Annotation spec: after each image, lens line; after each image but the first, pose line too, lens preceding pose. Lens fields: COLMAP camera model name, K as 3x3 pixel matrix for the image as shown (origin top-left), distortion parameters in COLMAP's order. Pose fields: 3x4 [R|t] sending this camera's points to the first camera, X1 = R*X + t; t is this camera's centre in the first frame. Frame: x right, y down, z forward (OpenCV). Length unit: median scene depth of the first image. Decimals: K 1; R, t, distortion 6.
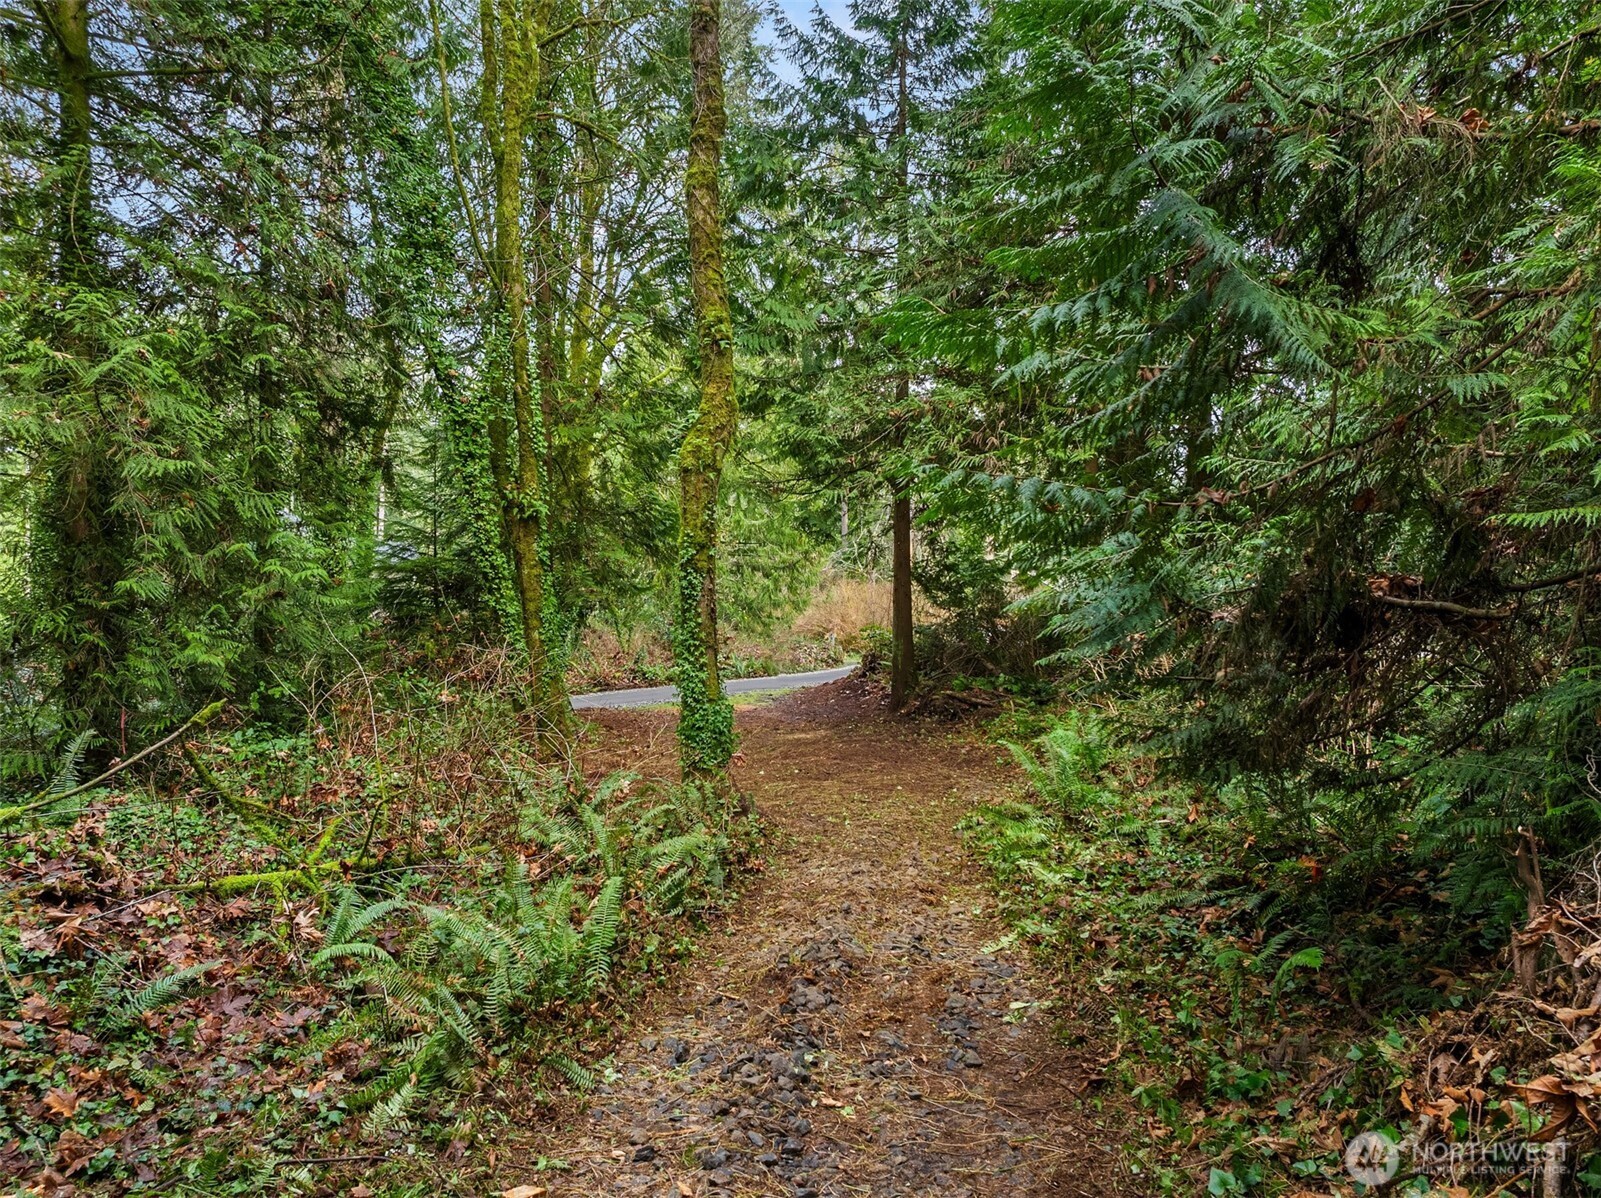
lens RADIAL K [[1155.3, 0, 807.2], [0, 1155.3, 544.2], [0, 0, 1]] dist [-0.037916, -0.001282]
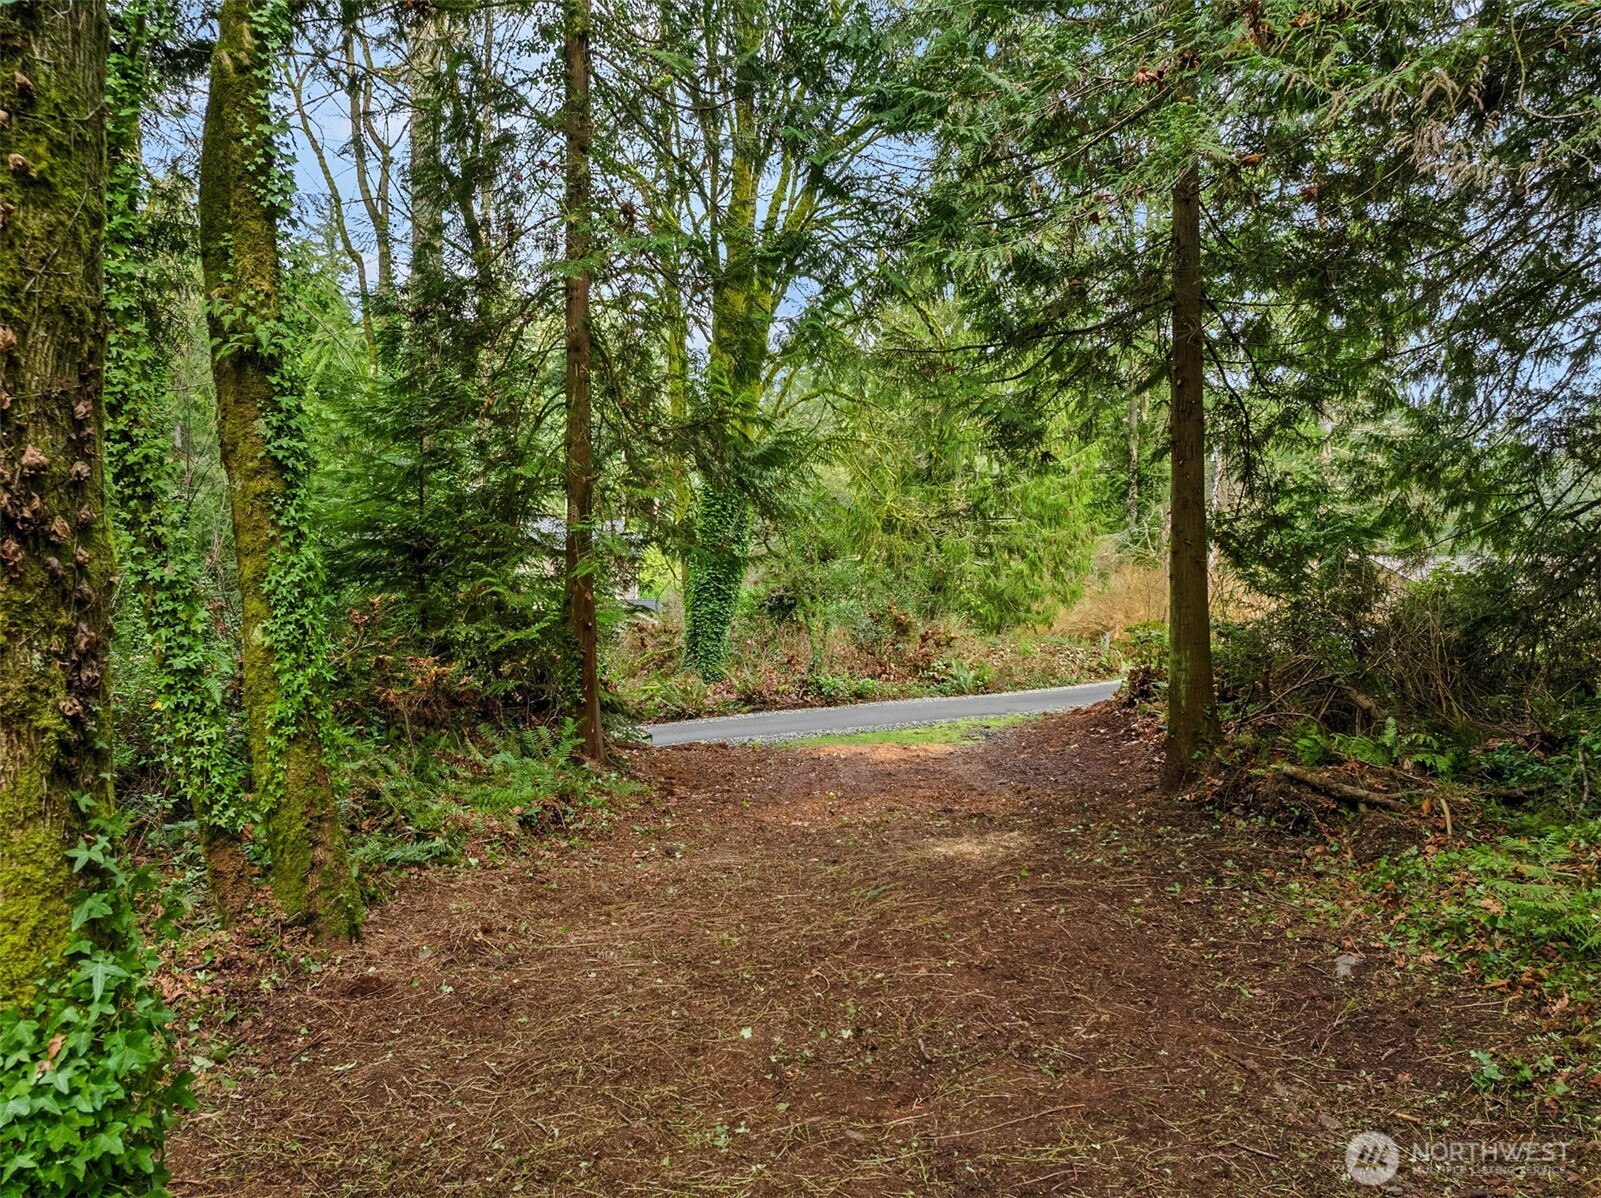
lens RADIAL K [[1155.3, 0, 807.2], [0, 1155.3, 544.2], [0, 0, 1]] dist [-0.037916, -0.001282]
pose [[0.967589, -0.005754, -0.252466, 0.038360], [0.006625, 0.999975, 0.002602, 0.026404], [0.252444, -0.004190, 0.967602, 0.370086]]
